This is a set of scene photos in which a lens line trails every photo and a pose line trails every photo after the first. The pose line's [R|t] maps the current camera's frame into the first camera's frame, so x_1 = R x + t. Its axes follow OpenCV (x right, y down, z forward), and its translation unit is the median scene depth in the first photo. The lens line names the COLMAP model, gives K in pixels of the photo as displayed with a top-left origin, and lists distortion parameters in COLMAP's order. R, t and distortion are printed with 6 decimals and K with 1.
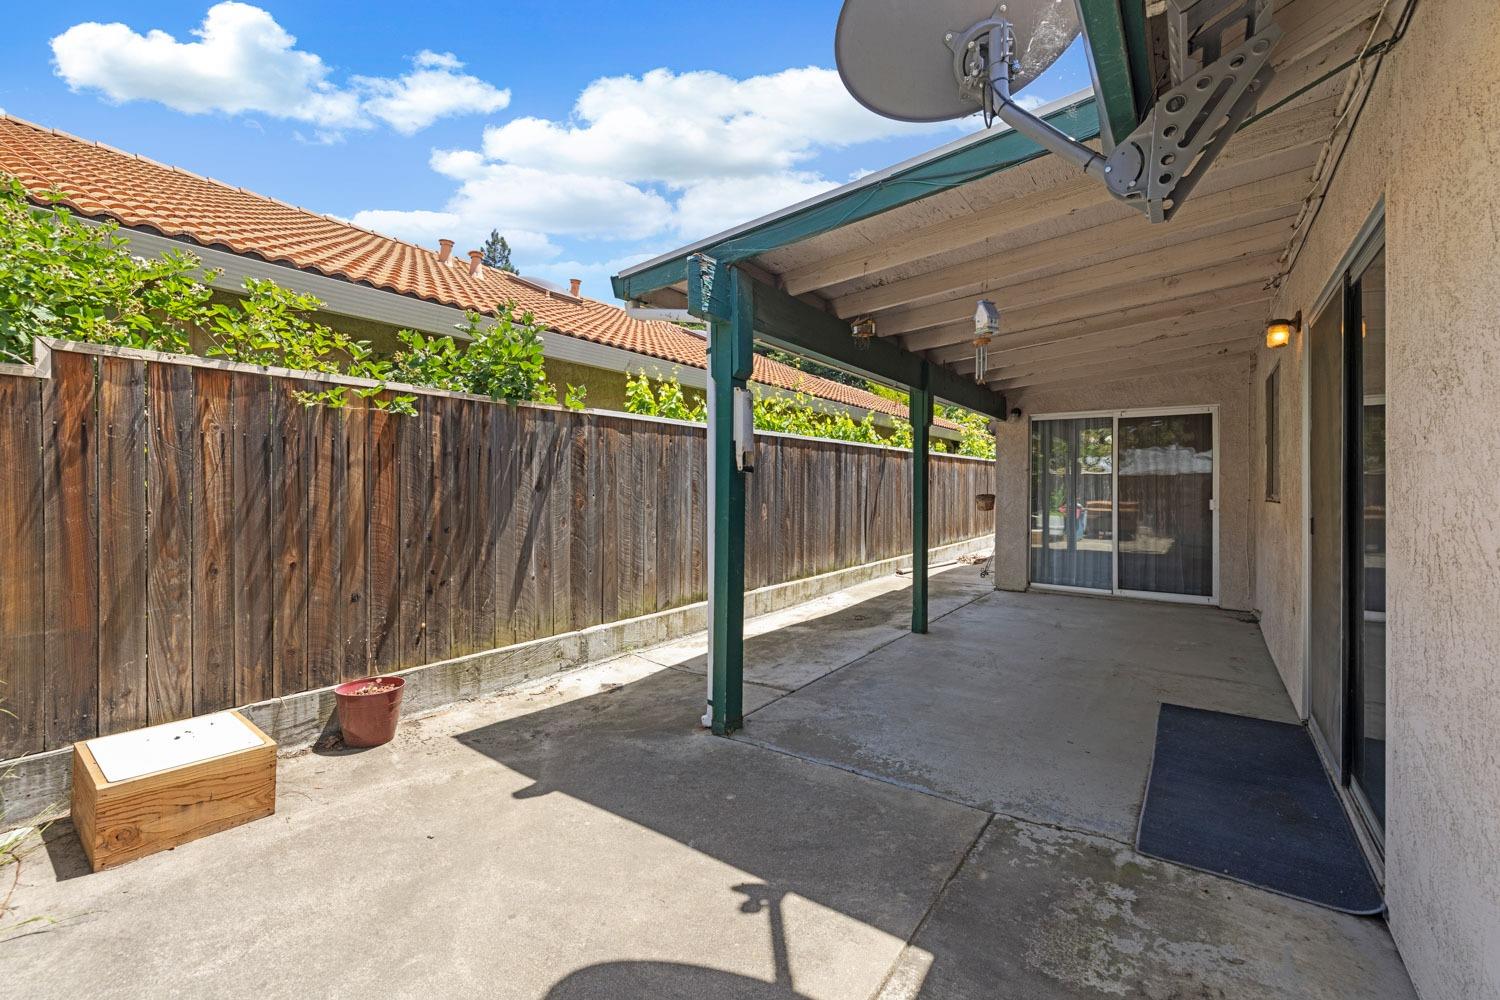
lens RADIAL K [[632.1, 0, 747.2], [0, 632.1, 484.8], [0, 0, 1]] dist [-0.005798, 0.003779]
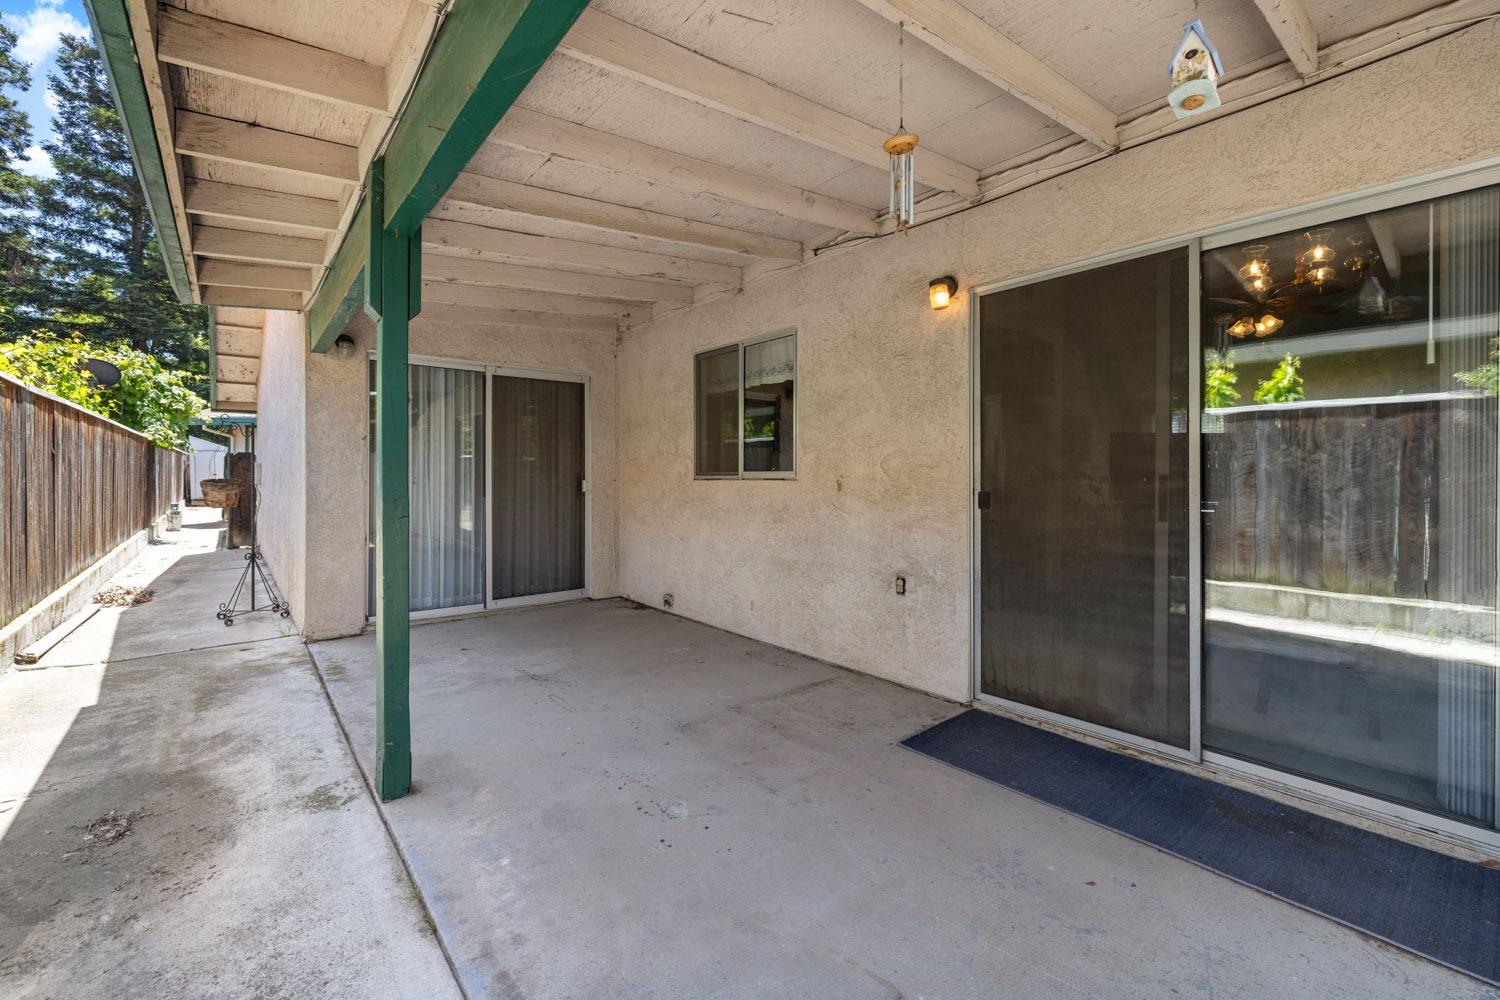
lens RADIAL K [[632.1, 0, 747.2], [0, 632.1, 484.8], [0, 0, 1]] dist [-0.005798, 0.003779]
pose [[0.261318, -0.013390, 0.965160, -0.065202], [-0.006982, 0.999851, 0.015761, 0.012729], [-0.965227, -0.010857, 0.261186, 0.544505]]
